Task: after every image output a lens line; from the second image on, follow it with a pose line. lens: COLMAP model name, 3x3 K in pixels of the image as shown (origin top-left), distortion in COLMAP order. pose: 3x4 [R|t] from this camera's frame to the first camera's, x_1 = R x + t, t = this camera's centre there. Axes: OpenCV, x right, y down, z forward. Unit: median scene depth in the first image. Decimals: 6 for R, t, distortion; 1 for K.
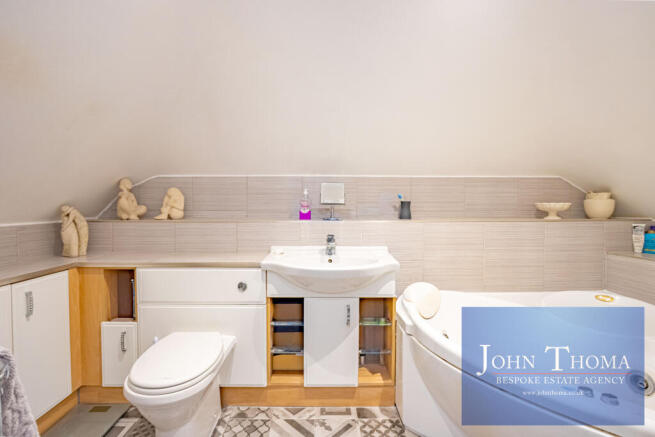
lens RADIAL K [[302.8, 0, 319.3], [0, 302.8, 214.1], [0, 0, 1]] dist [-0.014691, 0.000802]
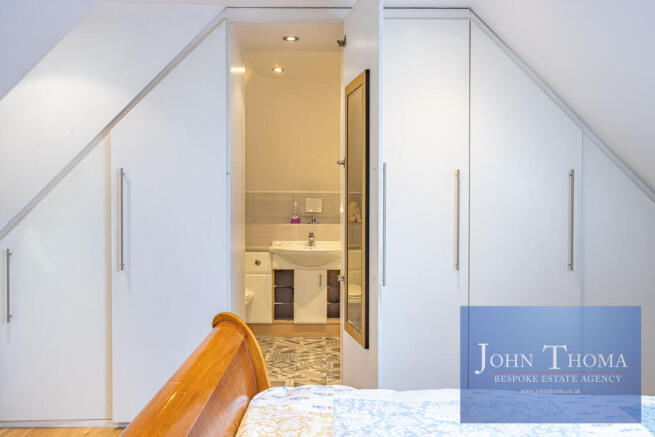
lens RADIAL K [[676.7, 0, 328.3], [0, 676.7, 191.7], [0, 0, 1]] dist [0.003034, 0.004053]
pose [[0.999926, -0.004563, -0.011298, 0.180384], [0.004193, 0.999461, -0.032562, -0.032674], [0.011440, 0.032512, 0.999406, -2.711577]]
